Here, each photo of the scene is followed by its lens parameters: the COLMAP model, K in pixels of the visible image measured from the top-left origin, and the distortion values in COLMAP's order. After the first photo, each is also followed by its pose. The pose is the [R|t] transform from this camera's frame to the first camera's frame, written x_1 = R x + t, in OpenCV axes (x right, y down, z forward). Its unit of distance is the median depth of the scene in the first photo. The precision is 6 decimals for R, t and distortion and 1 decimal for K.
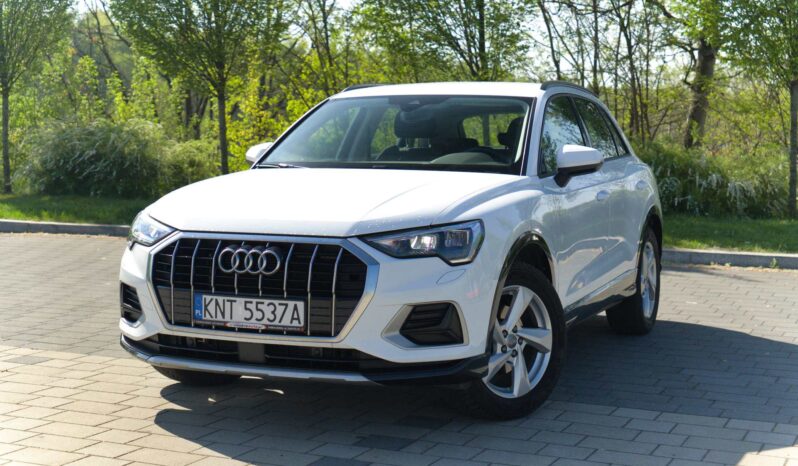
lens RADIAL K [[1243.6, 0, 399.0], [0, 1243.6, 233.0], [0, 0, 1]] dist [0.167020, -1.217817]
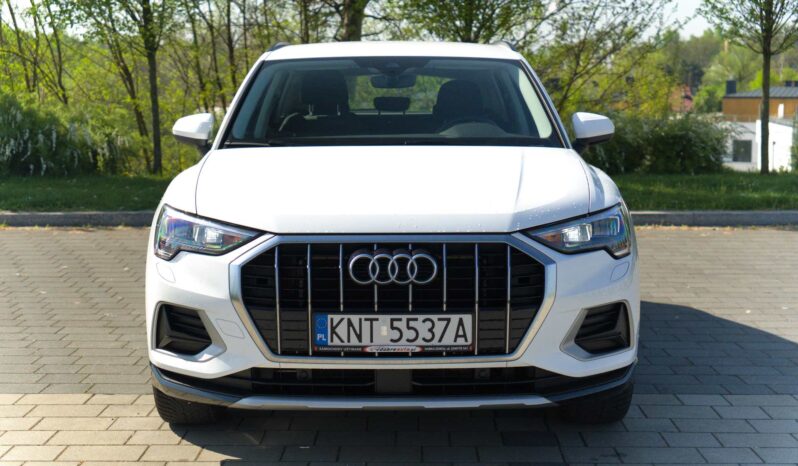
lens RADIAL K [[1243.6, 0, 399.0], [0, 1243.6, 233.0], [0, 0, 1]] dist [0.167020, -1.217817]
pose [[0.914169, -0.053775, 0.401751, -0.437937], [0.038989, 0.998230, 0.044898, -0.036031], [-0.403454, -0.025380, 0.914648, 0.269280]]
